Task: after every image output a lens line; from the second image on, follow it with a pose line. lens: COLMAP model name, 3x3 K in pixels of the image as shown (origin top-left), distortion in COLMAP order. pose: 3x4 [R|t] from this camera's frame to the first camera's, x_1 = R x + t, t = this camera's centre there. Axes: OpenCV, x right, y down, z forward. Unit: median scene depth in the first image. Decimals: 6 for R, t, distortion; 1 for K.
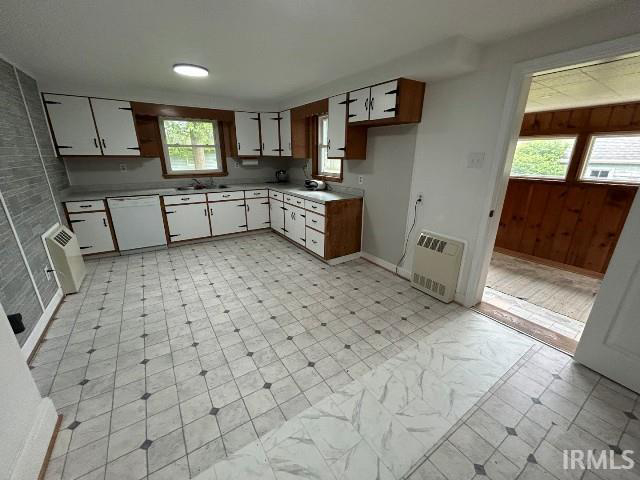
lens RADIAL K [[262.1, 0, 320.9], [0, 262.1, 239.1], [0, 0, 1]] dist [-0.001798, 0.000591]
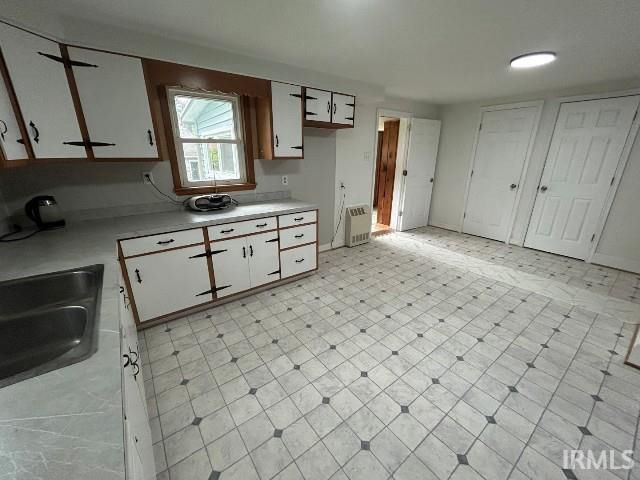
lens RADIAL K [[262.1, 0, 319.3], [0, 262.1, 239.2], [0, 0, 1]] dist [-0.001798, 0.000591]
pose [[-0.066643, -0.313324, 0.947305, -0.968422], [0.308585, 0.896397, 0.318195, -0.360753], [-0.948859, 0.313529, 0.036948, 1.104606]]
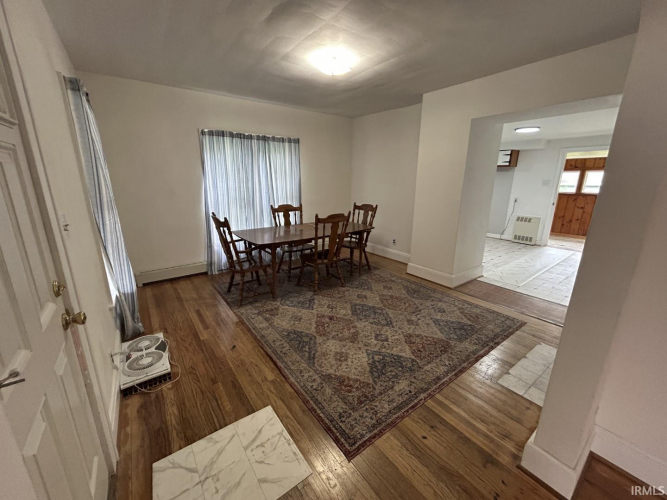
lens RADIAL K [[273.1, 0, 336.5], [0, 273.1, 248.9], [0, 0, 1]] dist [-0.001798, 0.000591]
pose [[0.997561, -0.015709, 0.068010, -1.227166], [0.019475, 0.998293, -0.055067, 0.333579], [-0.067029, 0.056257, 0.996164, -1.103277]]
